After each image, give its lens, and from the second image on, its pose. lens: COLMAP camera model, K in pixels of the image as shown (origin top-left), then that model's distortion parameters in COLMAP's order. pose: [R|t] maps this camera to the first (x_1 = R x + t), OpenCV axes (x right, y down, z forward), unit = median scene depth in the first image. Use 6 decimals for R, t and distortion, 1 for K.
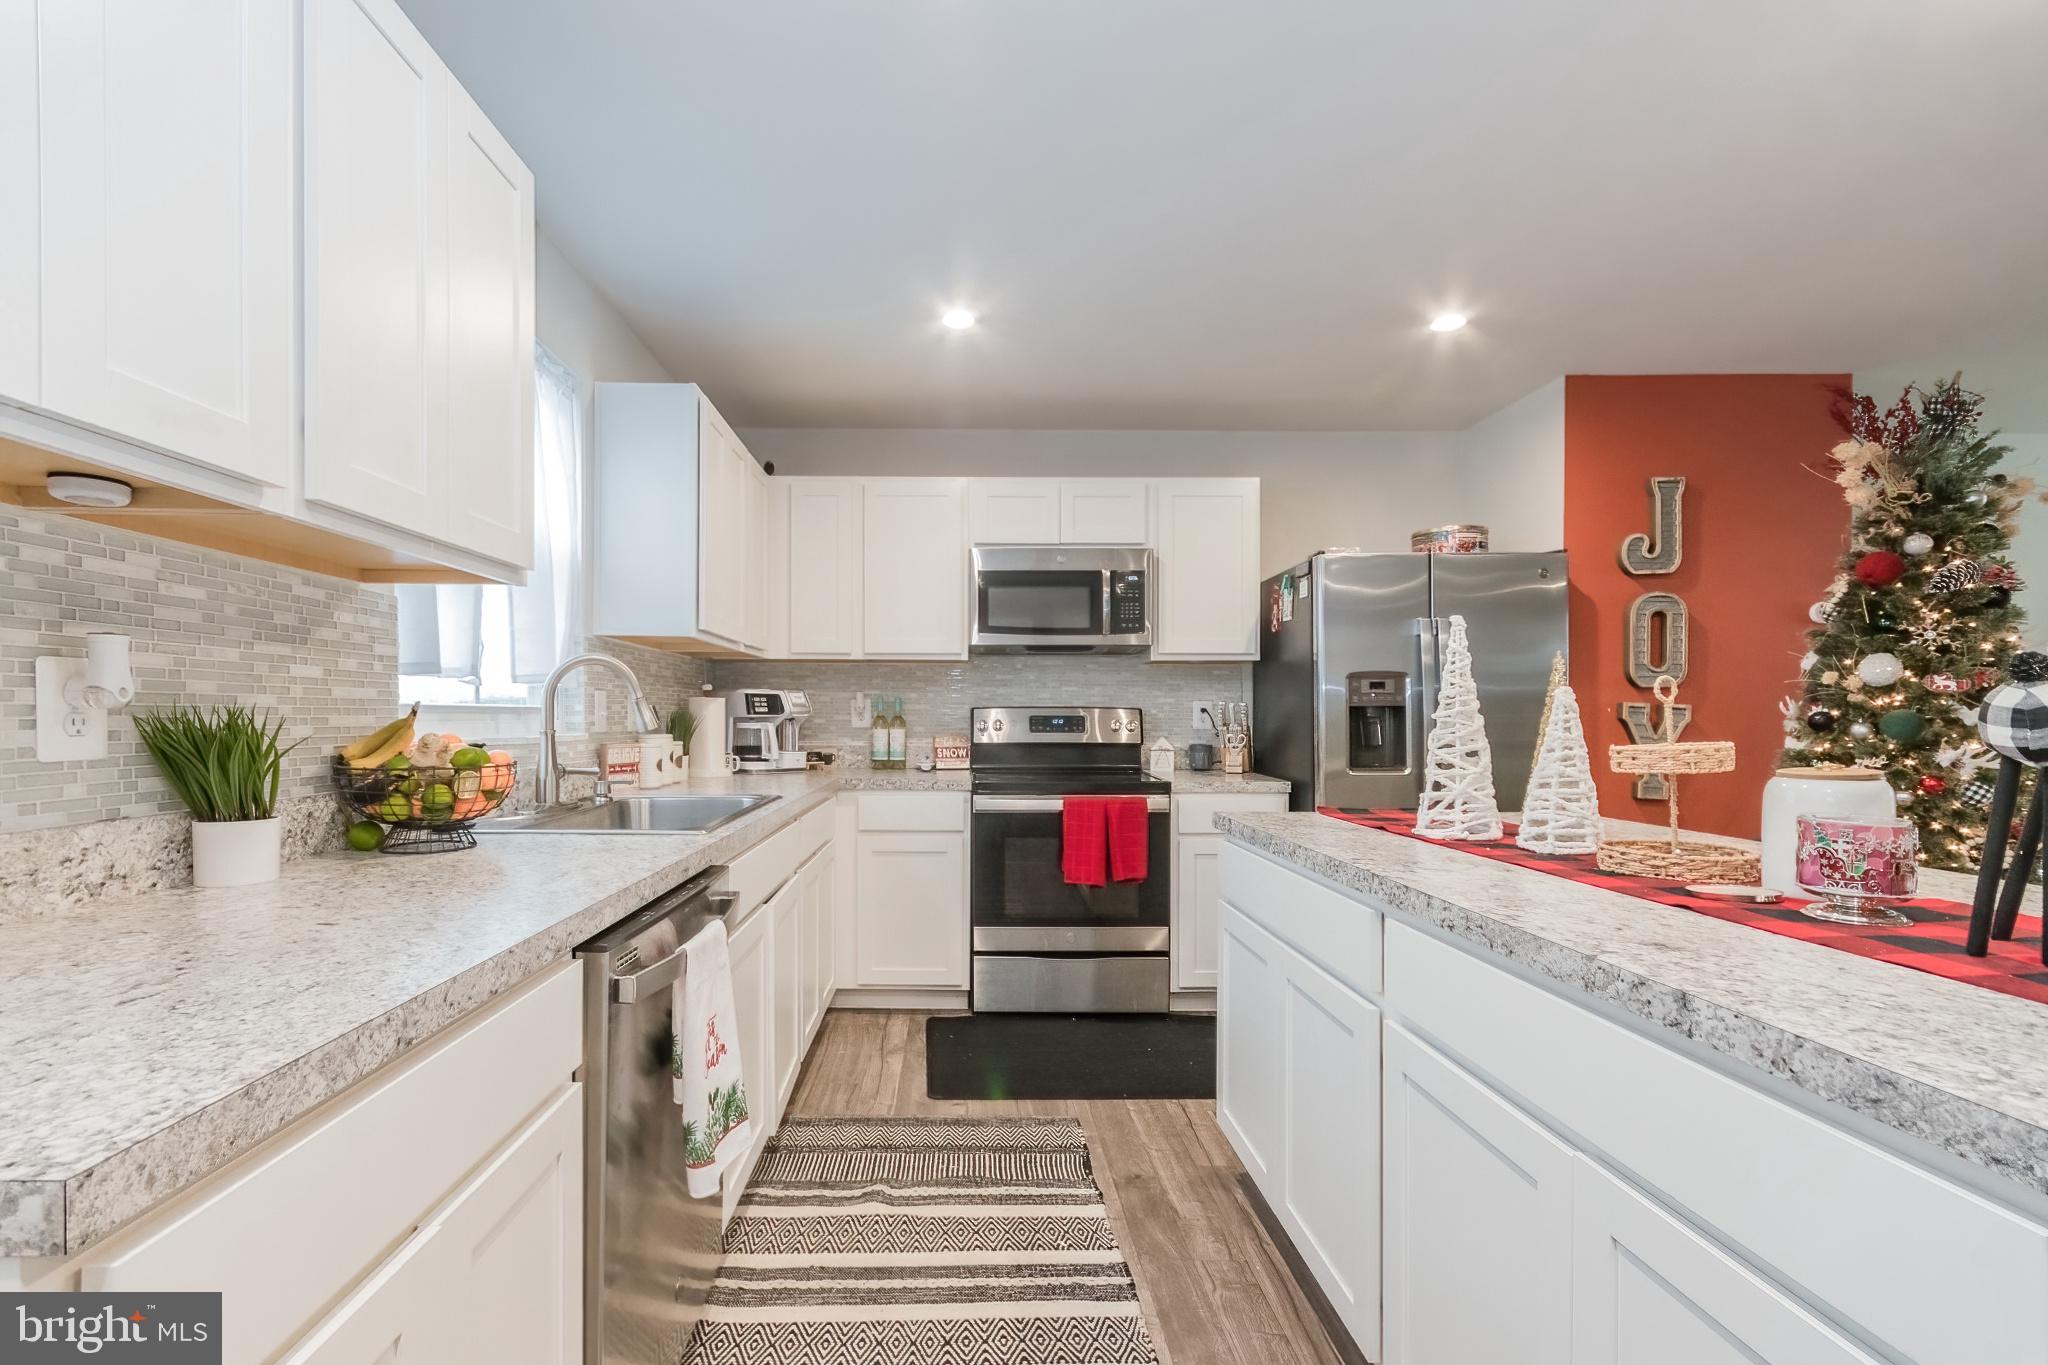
lens RADIAL K [[907.4, 0, 972.1], [0, 907.4, 724.9], [0, 0, 1]] dist [0.000338, -0.000456]
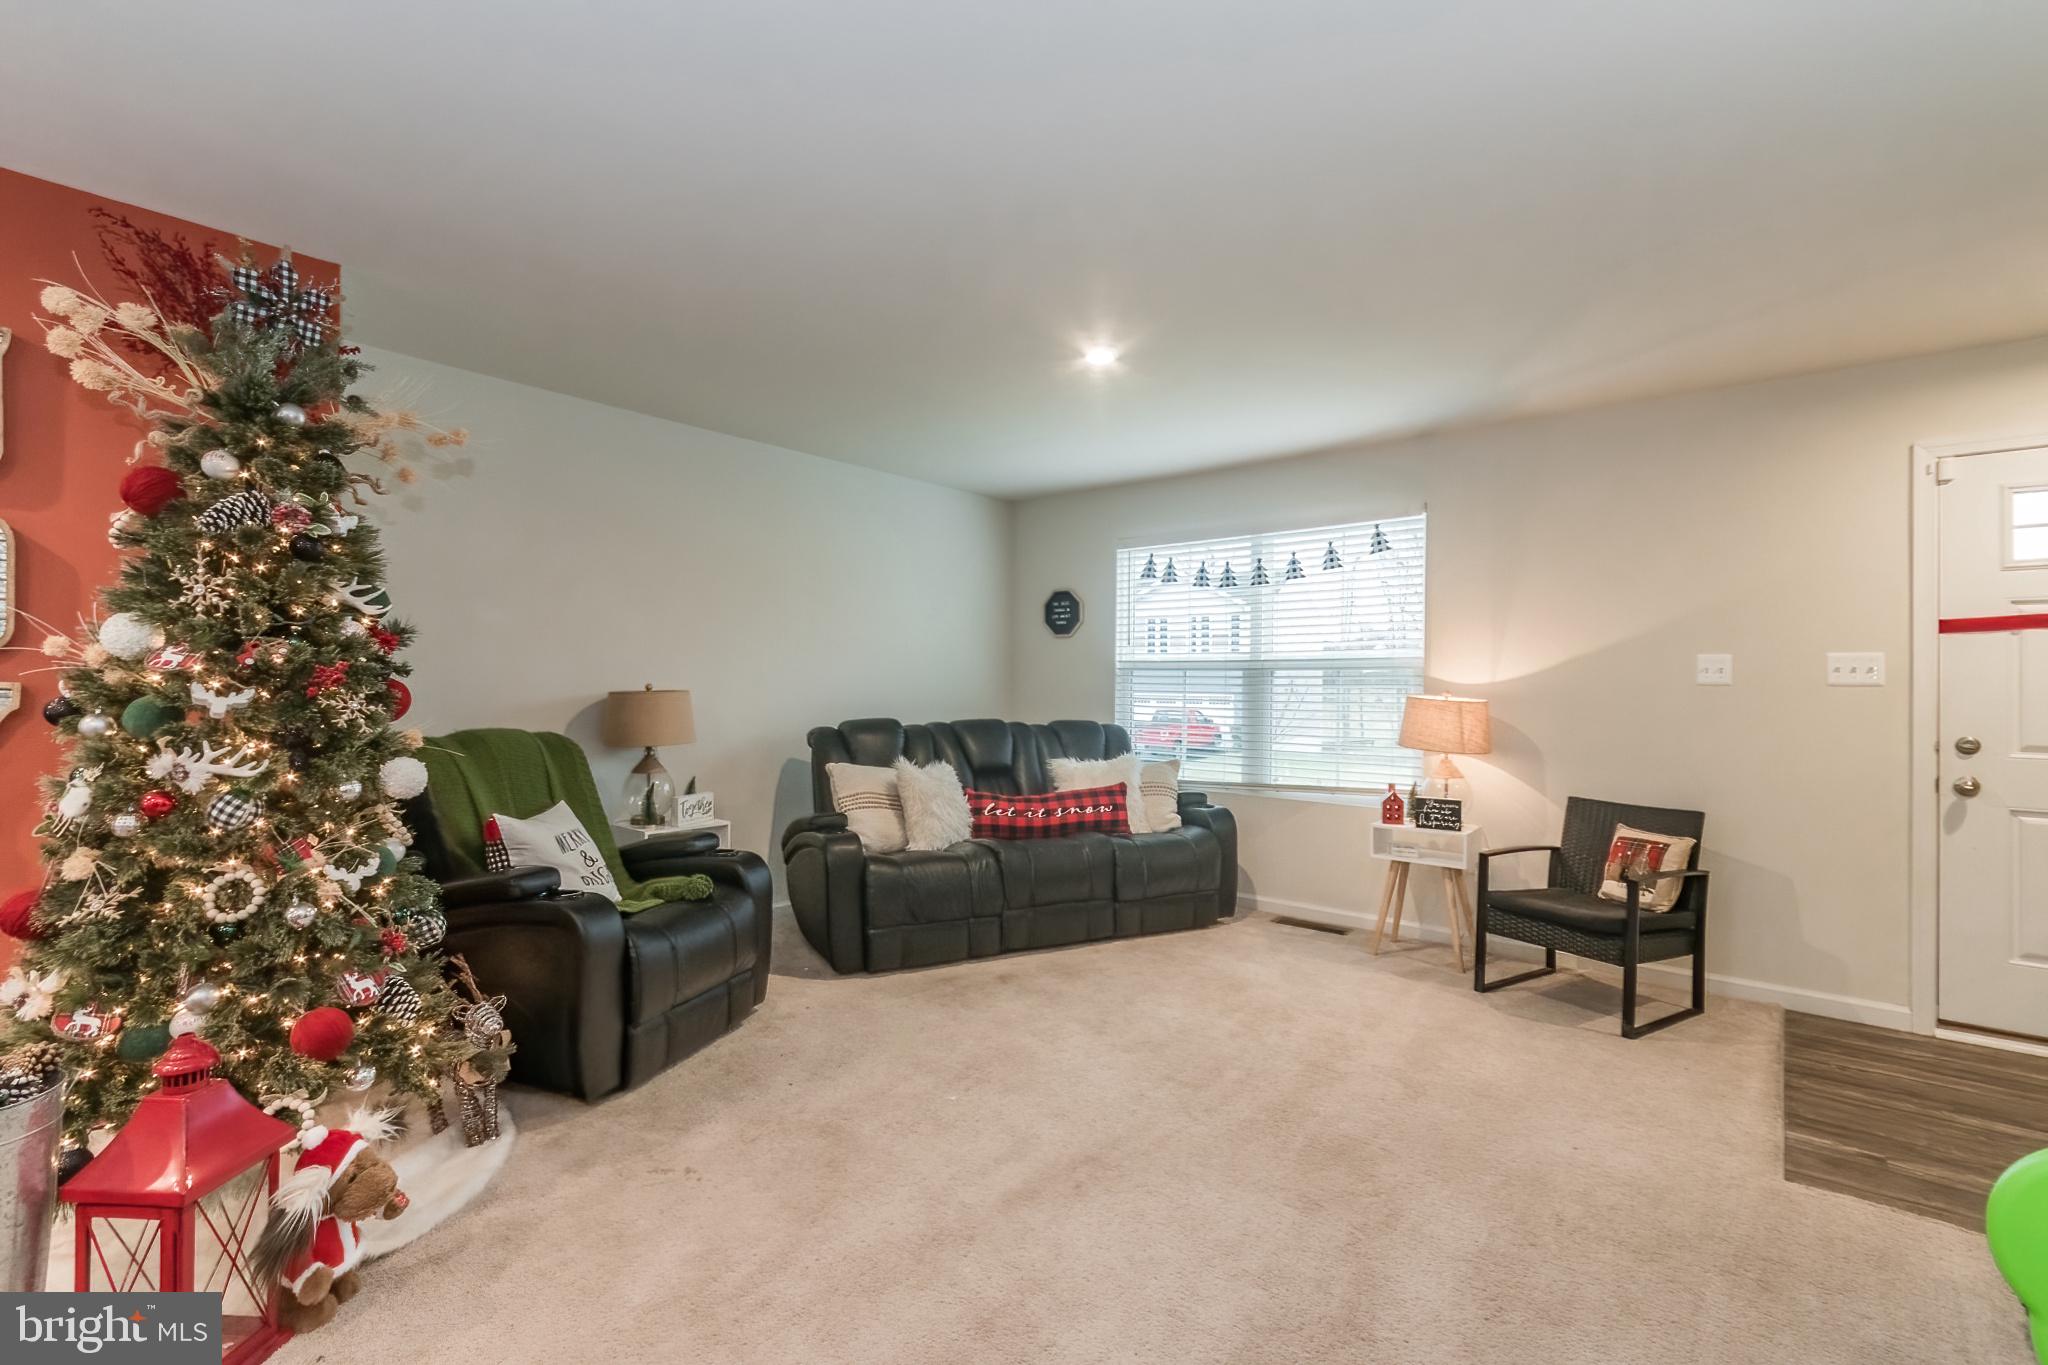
lens RADIAL K [[896.9, 0, 1024.0], [0, 896.9, 682.5], [0, 0, 1]] dist [0.001485, 0.000167]
pose [[0.645078, 0.007467, 0.764080, 0.916480], [-0.001238, 0.999961, -0.008726, -0.020694], [-0.764116, 0.004683, 0.645062, 0.052598]]
